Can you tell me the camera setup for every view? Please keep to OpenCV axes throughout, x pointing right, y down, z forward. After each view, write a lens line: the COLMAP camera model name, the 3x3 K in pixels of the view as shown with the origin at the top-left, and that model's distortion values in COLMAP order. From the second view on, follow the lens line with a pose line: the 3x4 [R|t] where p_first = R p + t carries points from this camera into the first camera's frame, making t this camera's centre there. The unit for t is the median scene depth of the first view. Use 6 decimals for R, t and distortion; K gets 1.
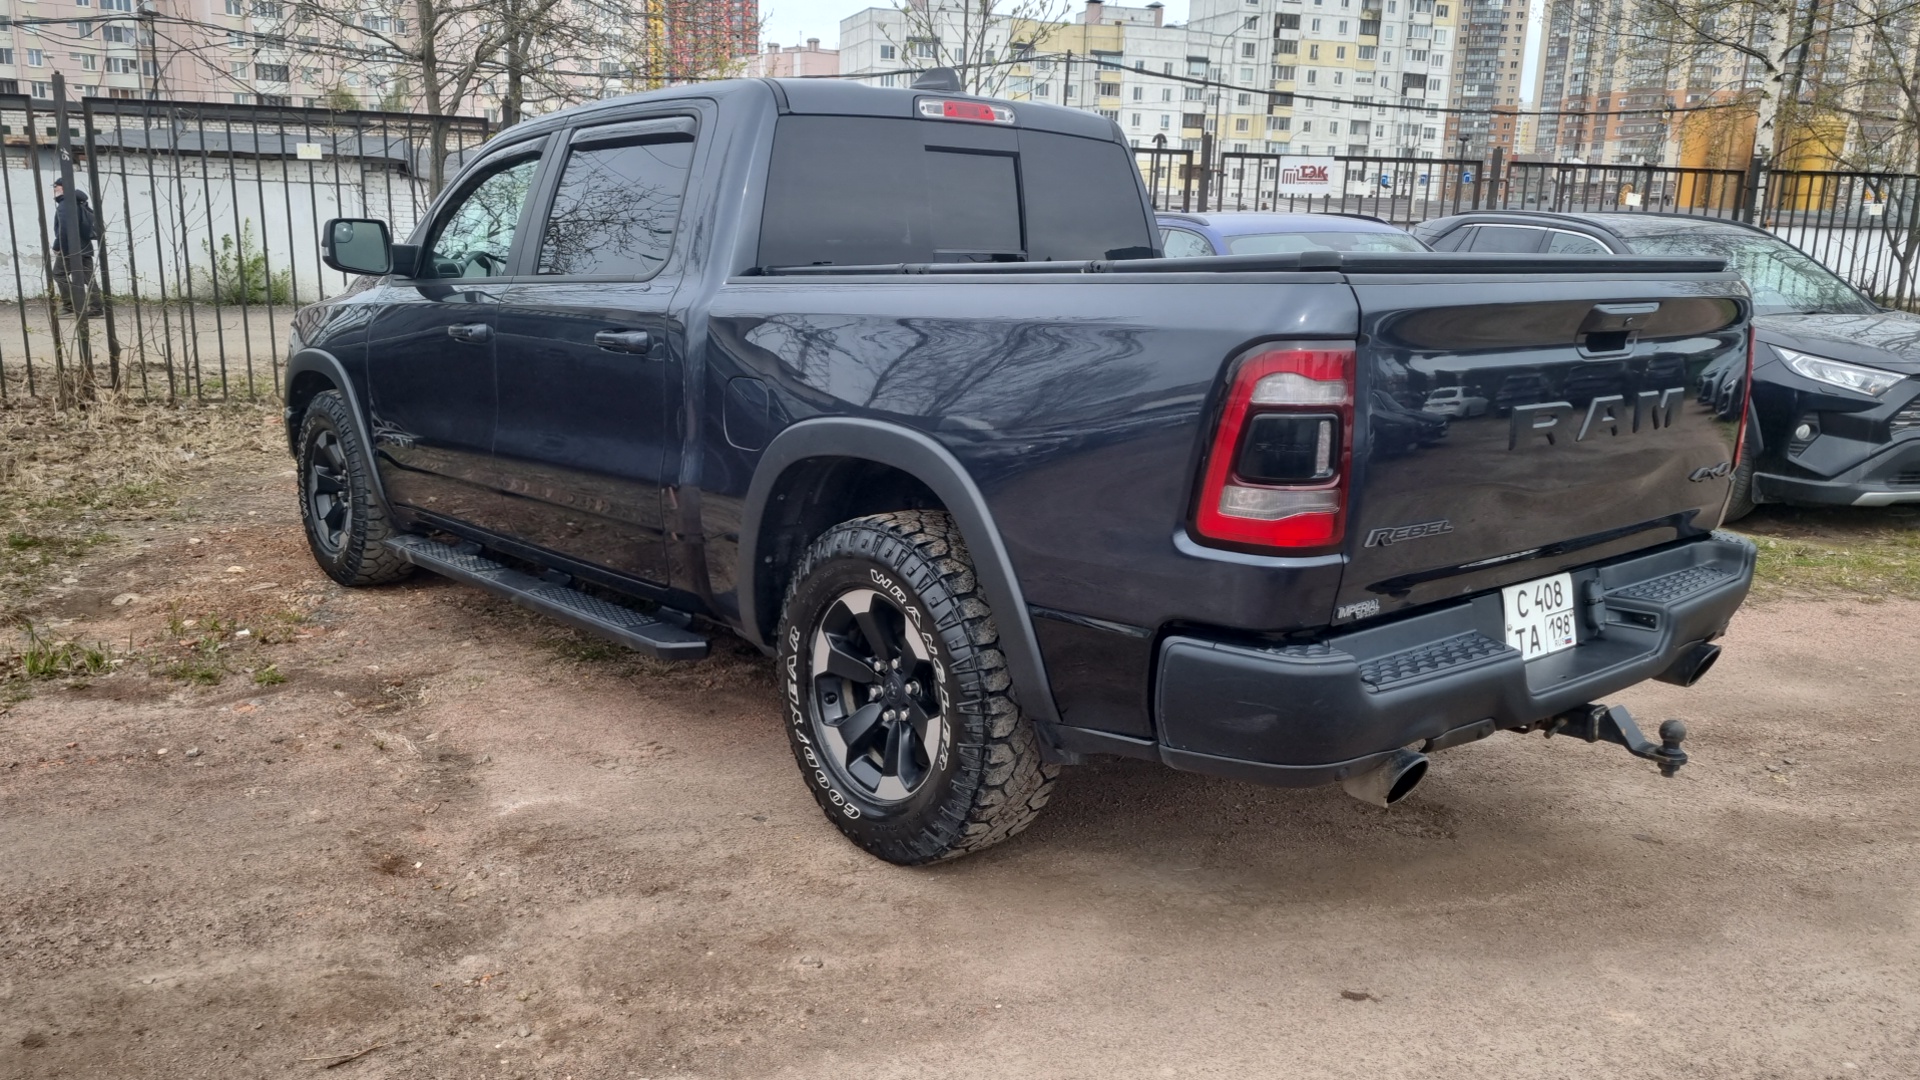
lens RADIAL K [[1530.4, 0, 959.4], [0, 1530.4, 552.0], [0, 0, 1]] dist [-0.002508, -0.004947]
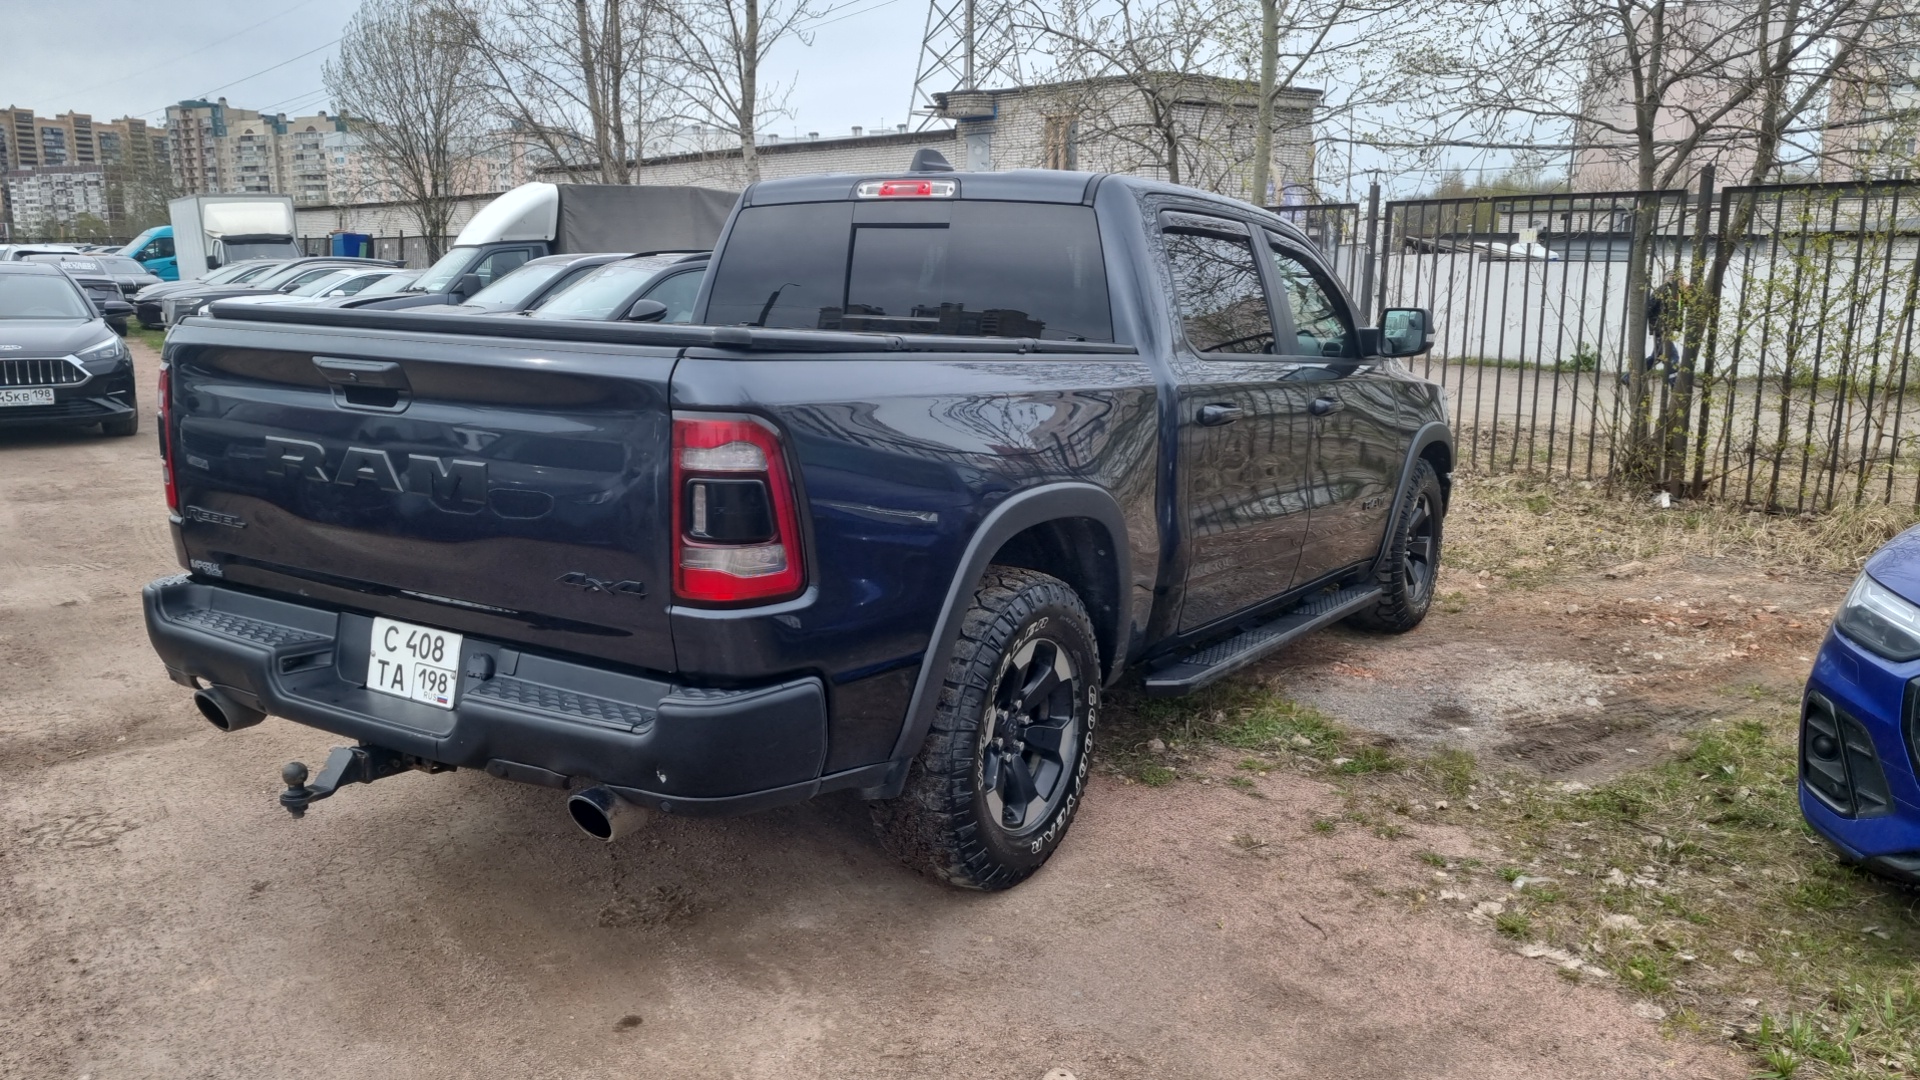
lens RADIAL K [[1530.4, 0, 959.9], [0, 1530.4, 530.6], [0, 0, 1]] dist [-0.002508, -0.004947]
pose [[0.287662, 0.149550, -0.945984, 1.390797], [-0.212294, 0.973118, 0.089284, -0.205553], [0.933907, 0.175144, 0.311677, 0.963528]]
